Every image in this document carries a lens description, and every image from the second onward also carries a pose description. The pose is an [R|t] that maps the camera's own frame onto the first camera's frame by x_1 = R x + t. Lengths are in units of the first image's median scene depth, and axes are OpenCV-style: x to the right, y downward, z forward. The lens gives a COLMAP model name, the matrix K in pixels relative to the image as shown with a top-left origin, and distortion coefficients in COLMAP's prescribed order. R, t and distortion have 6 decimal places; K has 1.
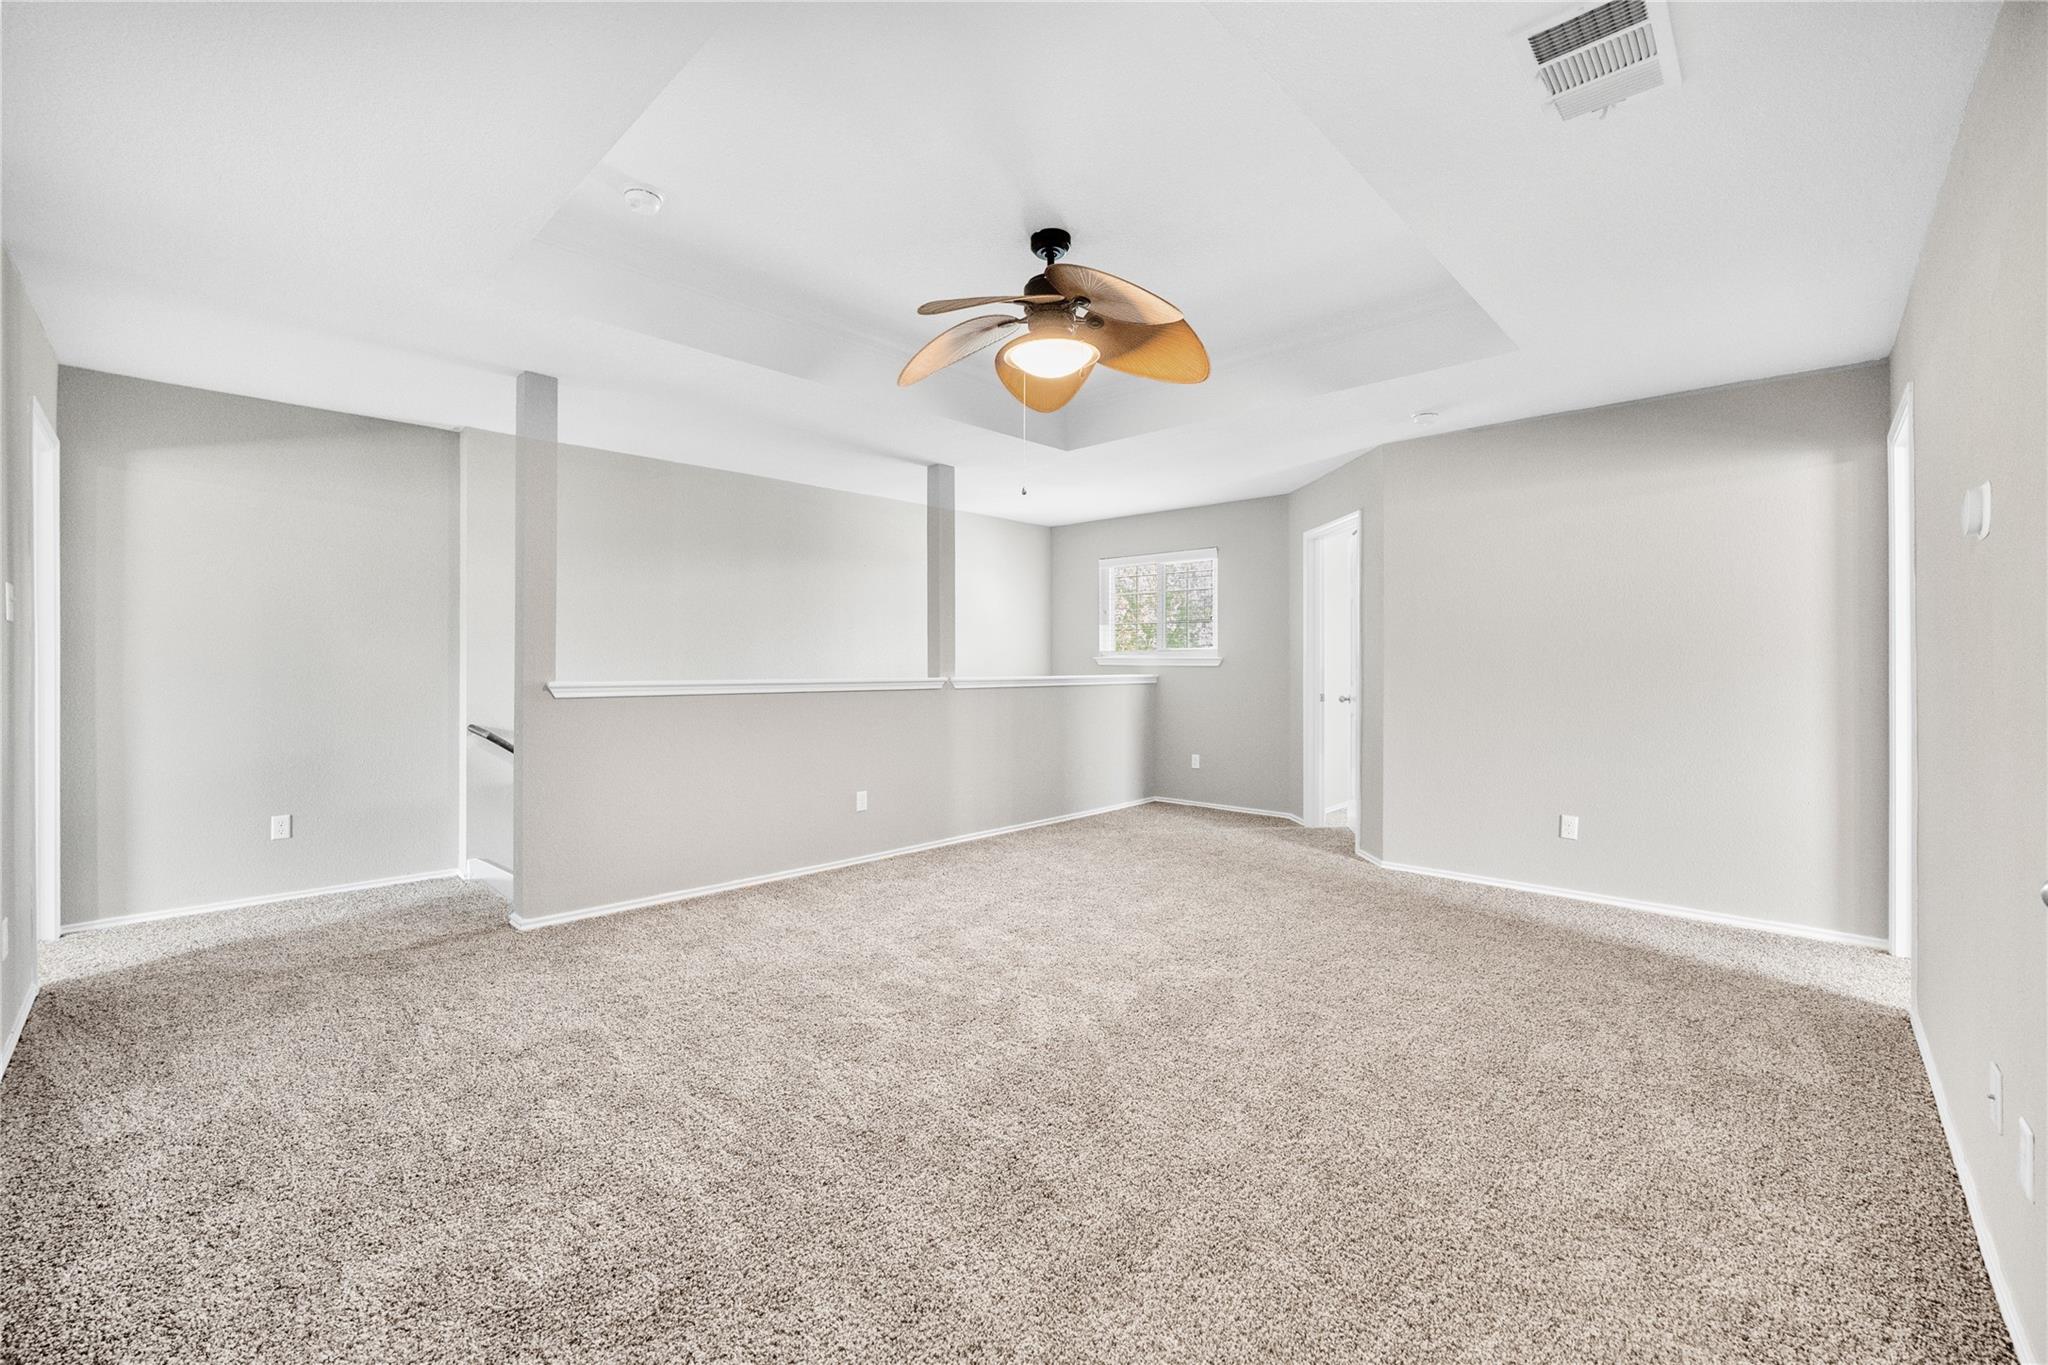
lens RADIAL K [[829.5, 0, 1021.6], [0, 829.5, 669.1], [0, 0, 1]] dist [-0.018077, 0.000751]
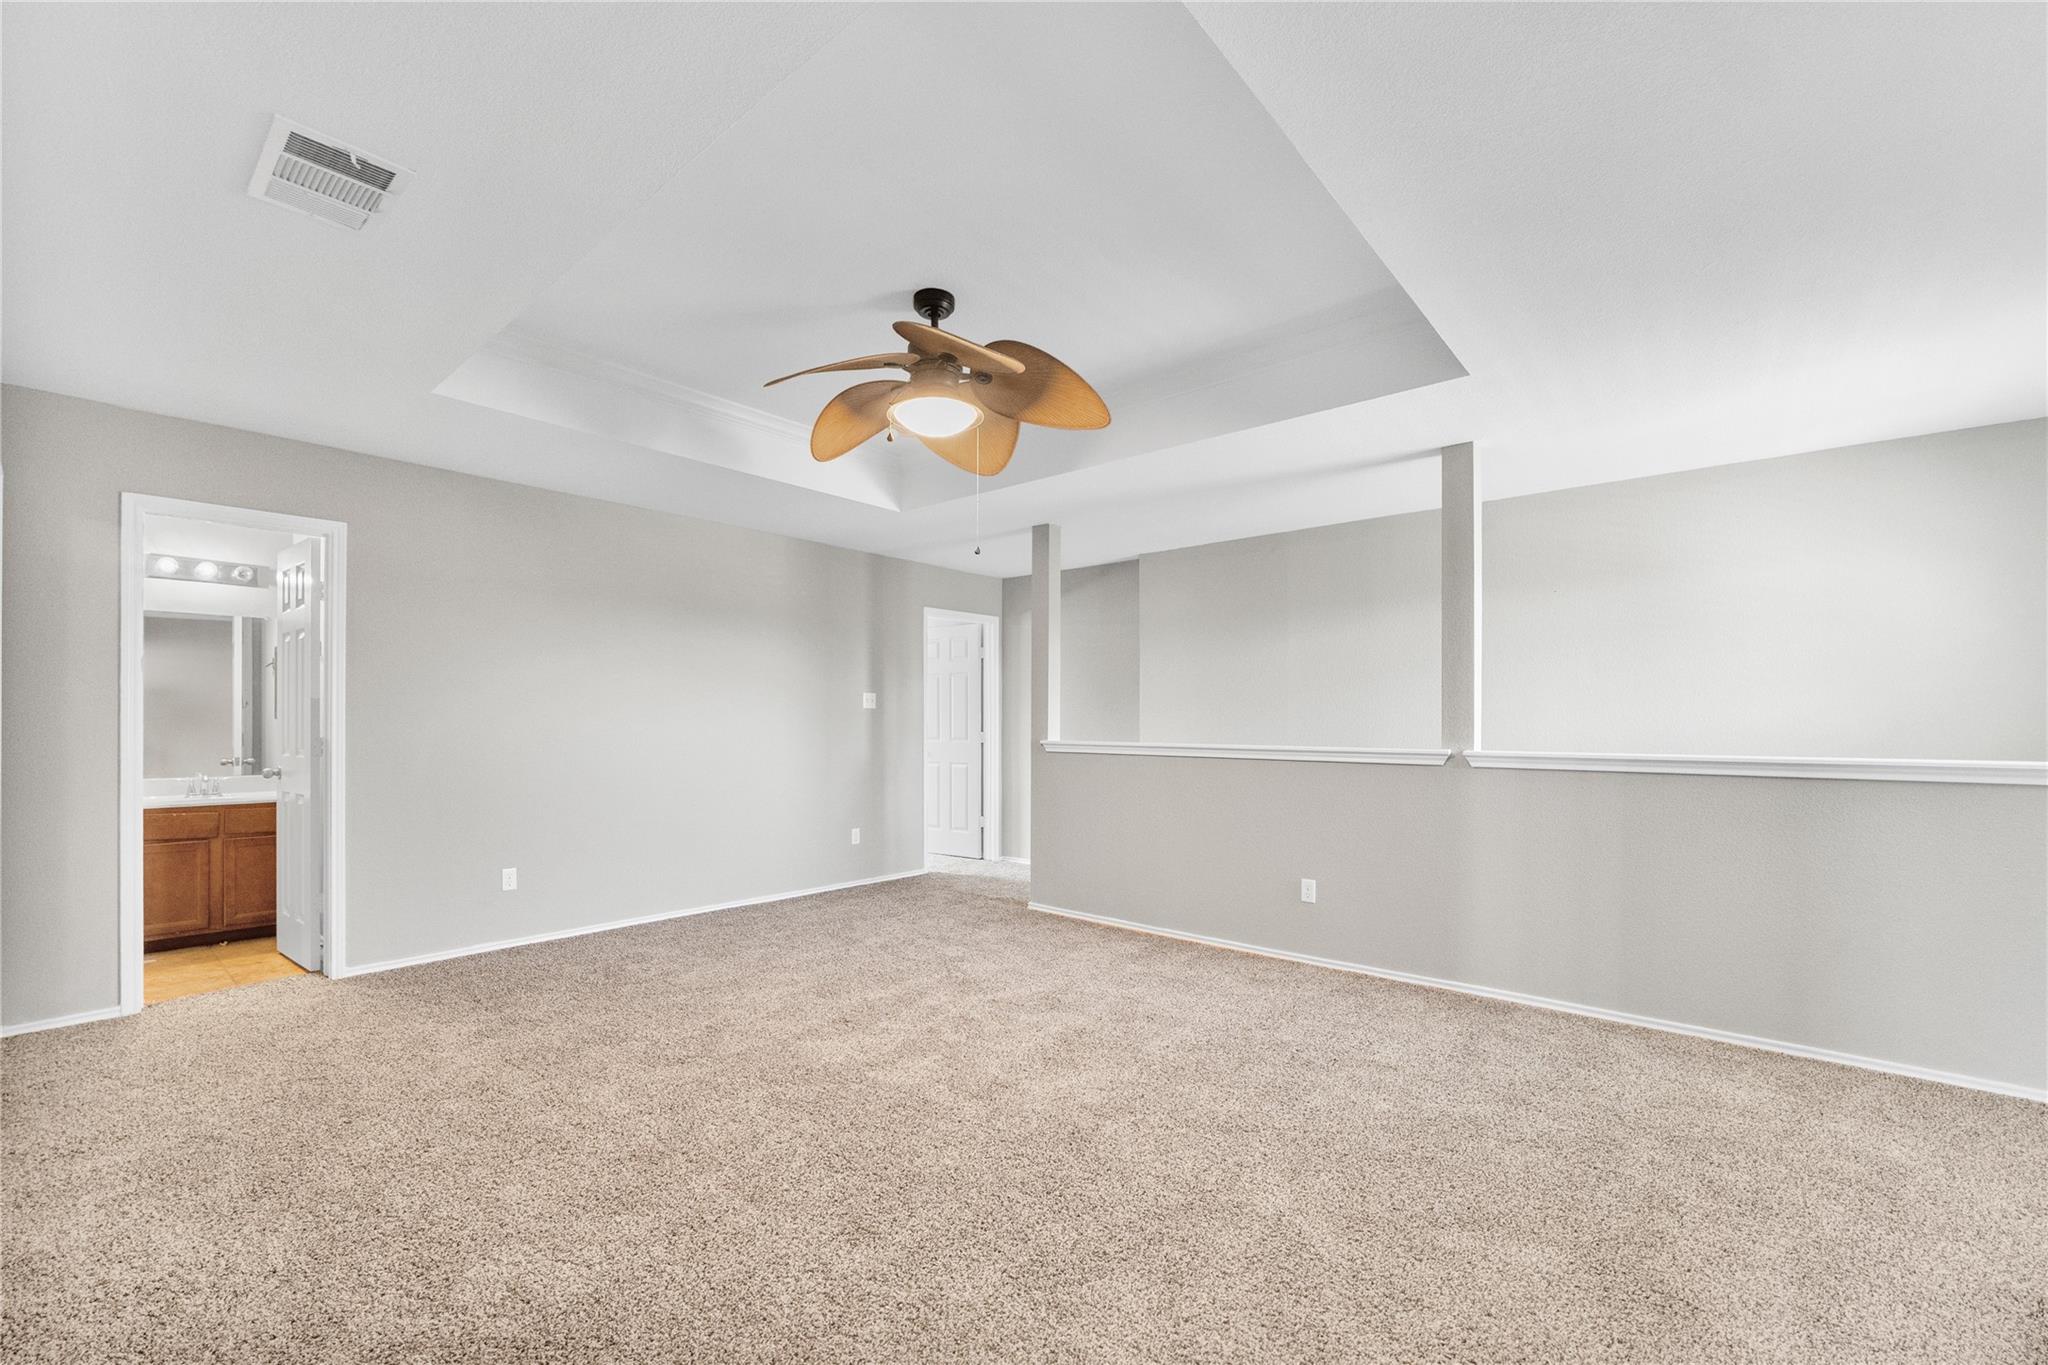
lens RADIAL K [[829.5, 0, 987.9], [0, 829.5, 723.3], [0, 0, 1]] dist [-0.018077, 0.000751]
pose [[0.035514, -0.004840, -0.999357, 0.805605], [-0.016896, 0.999842, -0.005443, -0.001827], [0.999226, 0.017078, 0.035426, 0.811593]]
